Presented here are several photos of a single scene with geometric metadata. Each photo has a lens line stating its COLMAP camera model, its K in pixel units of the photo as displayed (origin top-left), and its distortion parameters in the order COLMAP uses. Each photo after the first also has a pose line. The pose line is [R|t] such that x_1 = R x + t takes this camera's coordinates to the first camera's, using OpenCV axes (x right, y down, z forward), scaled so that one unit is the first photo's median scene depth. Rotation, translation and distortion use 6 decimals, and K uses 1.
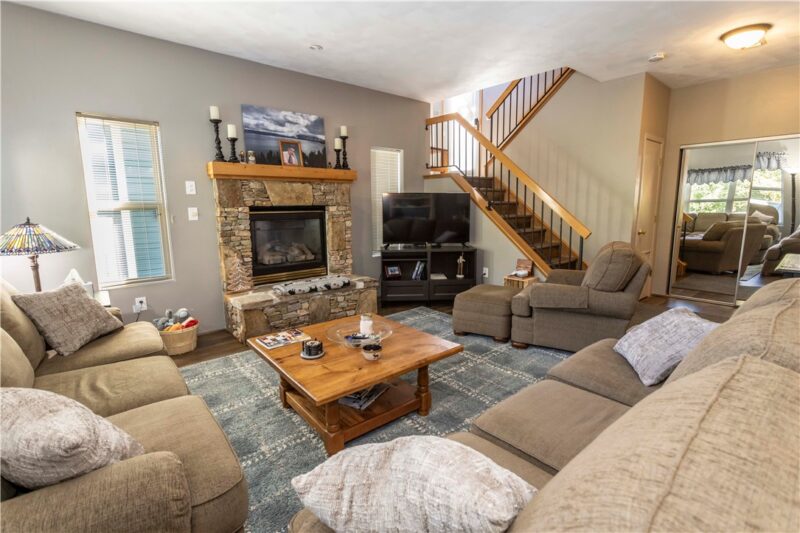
lens RADIAL K [[374.6, 0, 401.1], [0, 374.6, 260.2], [0, 0, 1]] dist [-0.000953, 0.005024]
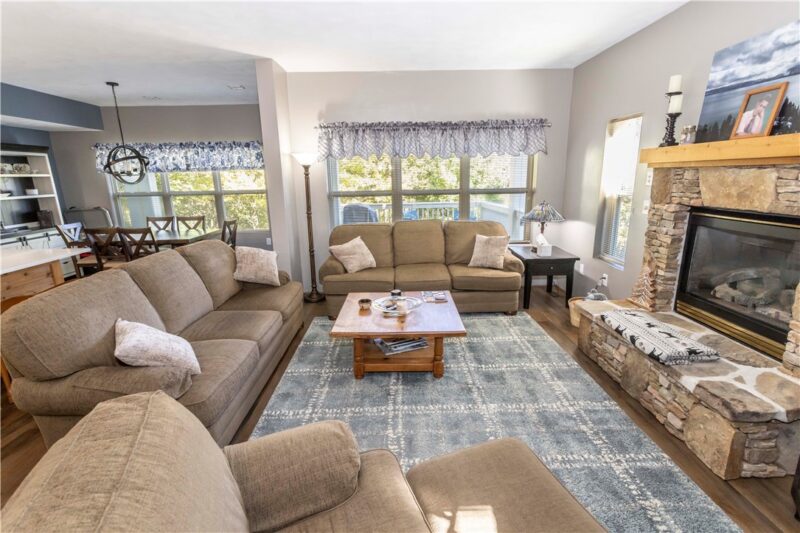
lens RADIAL K [[374.6, 0, 406.1], [0, 374.6, 261.9], [0, 0, 1]] dist [-0.000953, 0.005024]
pose [[-0.625025, 0.193679, -0.756196, 0.481871], [-0.094978, 0.942665, 0.319941, -0.213635], [0.774805, 0.271793, -0.570794, 1.002401]]
